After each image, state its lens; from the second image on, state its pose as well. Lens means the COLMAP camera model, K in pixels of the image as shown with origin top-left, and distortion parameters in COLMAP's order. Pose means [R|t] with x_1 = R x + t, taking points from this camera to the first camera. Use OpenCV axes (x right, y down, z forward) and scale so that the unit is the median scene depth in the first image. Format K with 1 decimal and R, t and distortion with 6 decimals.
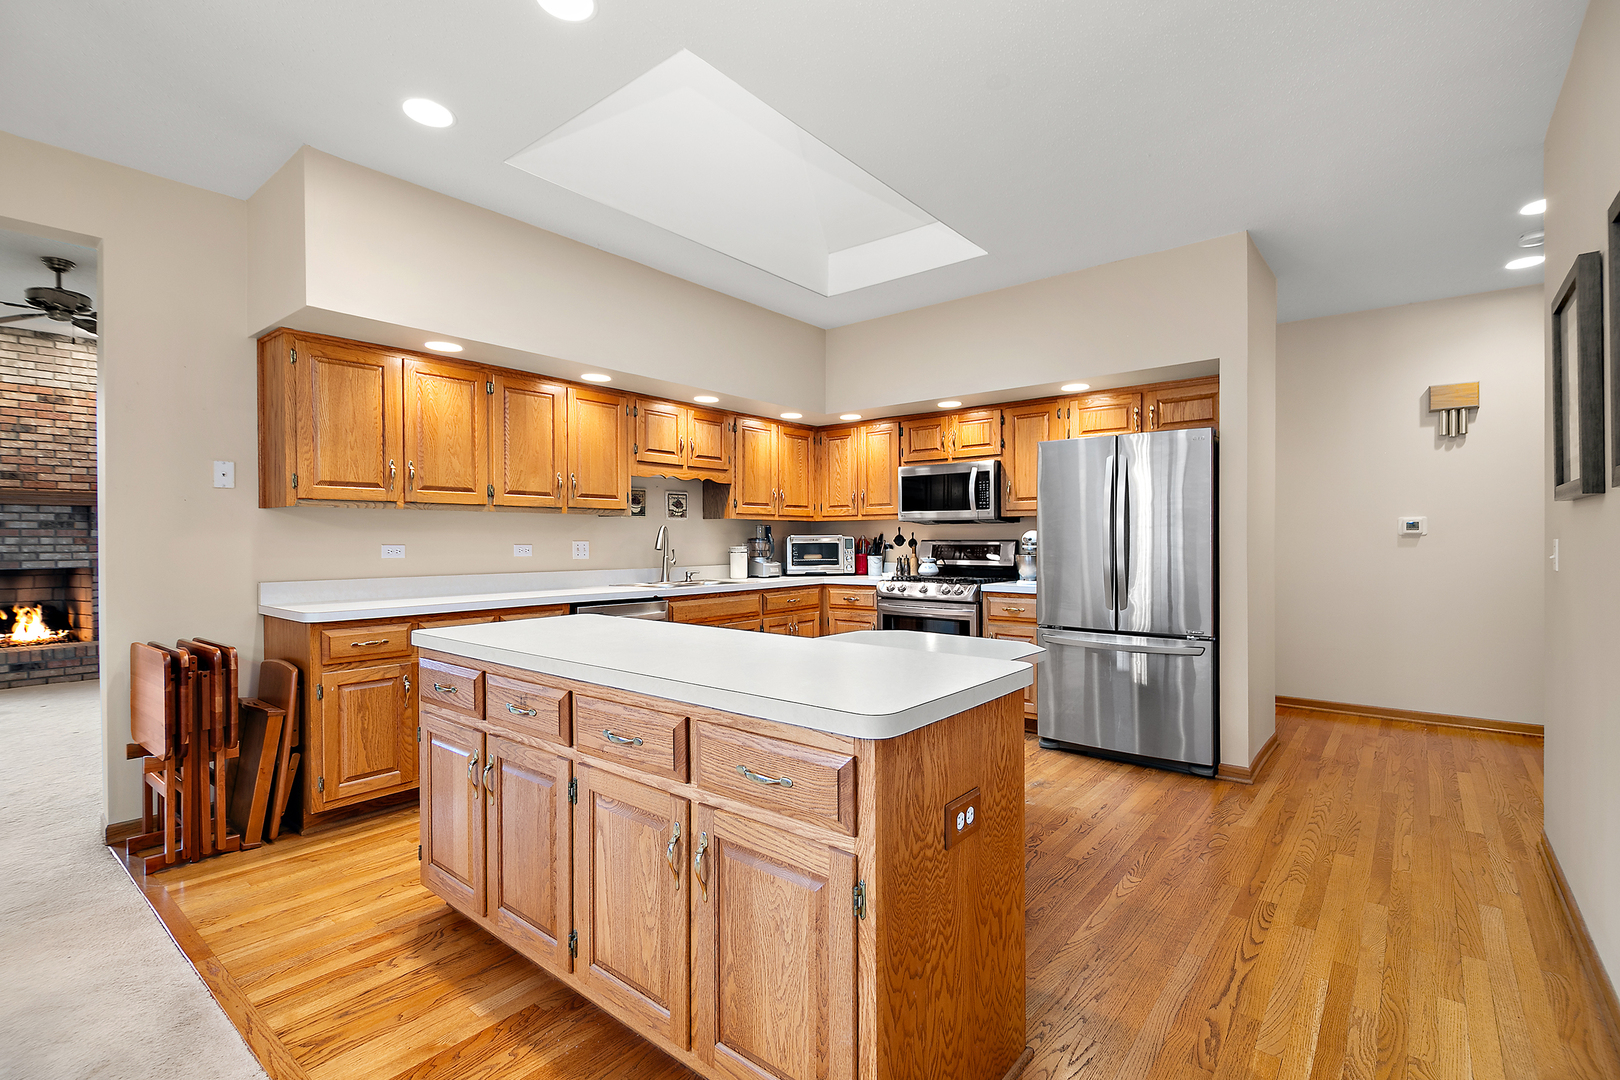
lens RADIAL K [[732.0, 0, 810.0], [0, 732.0, 540.0], [0, 0, 1]] dist [0.000073, -0.000029]
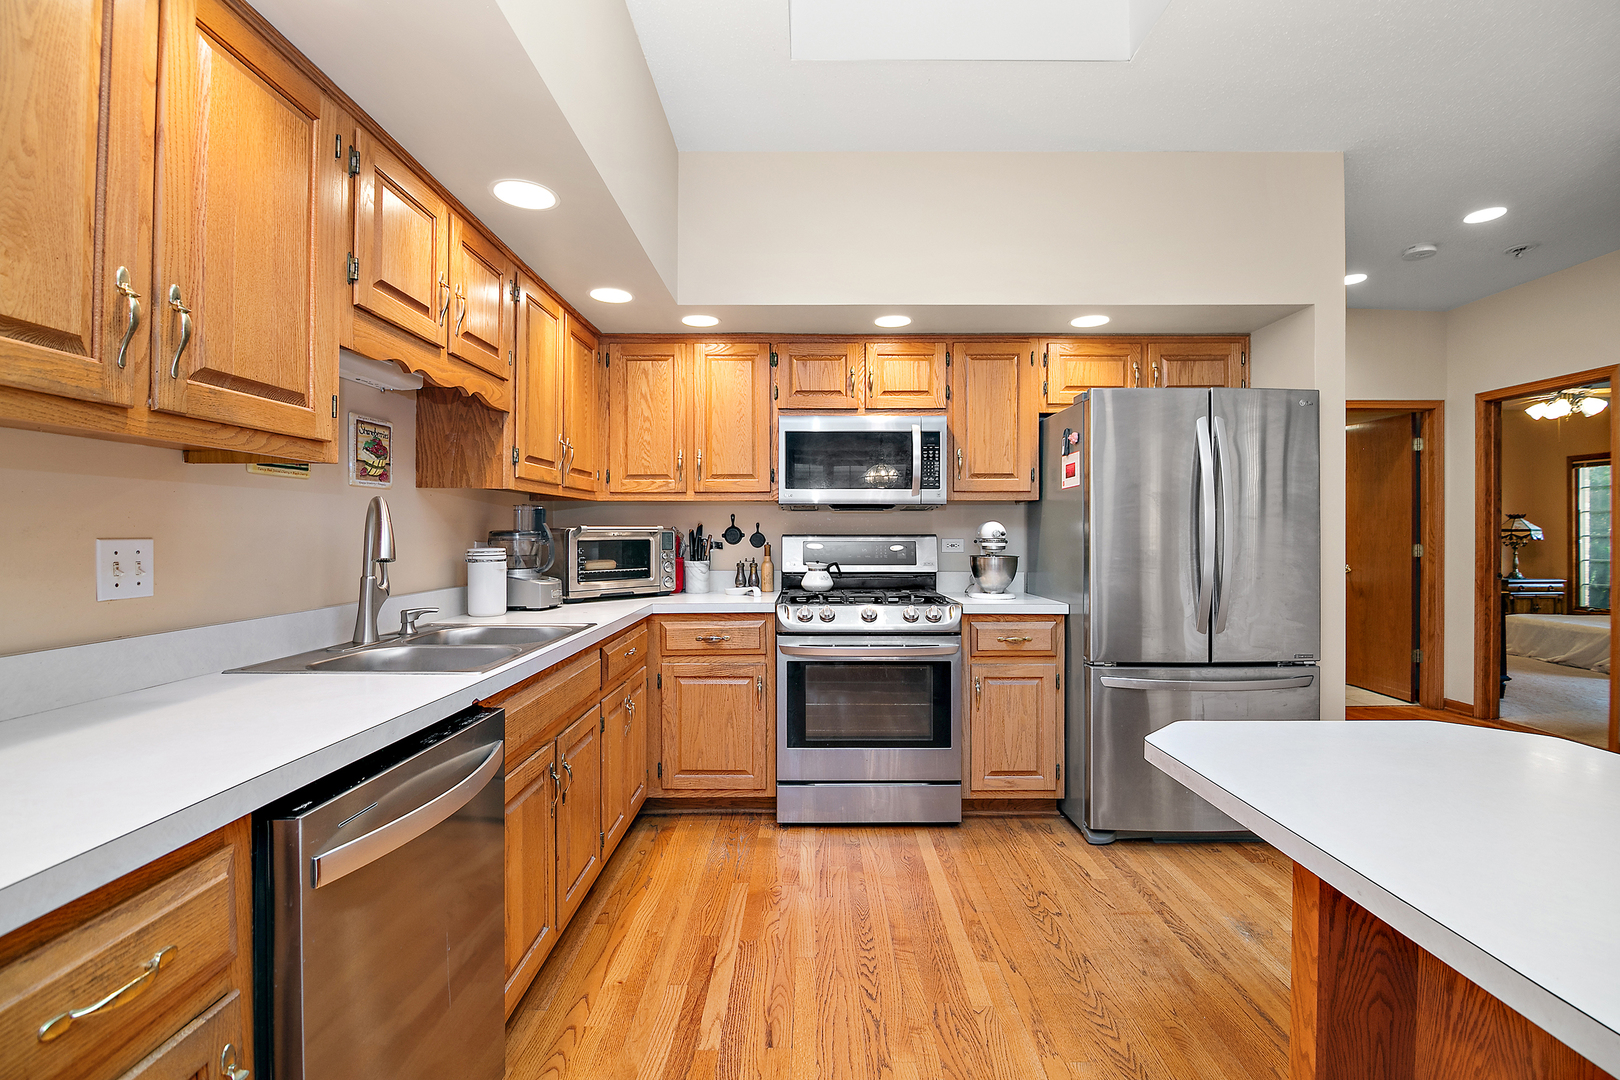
lens RADIAL K [[730.6, 0, 807.6], [0, 730.6, 532.6], [0, 0, 1]] dist [-0.000881, -0.010551]
pose [[0.773025, 0.002159, 0.634372, -0.246121], [-0.001219, 0.999997, -0.001917, -0.000685], [-0.634375, 0.000709, 0.773025, 0.511236]]
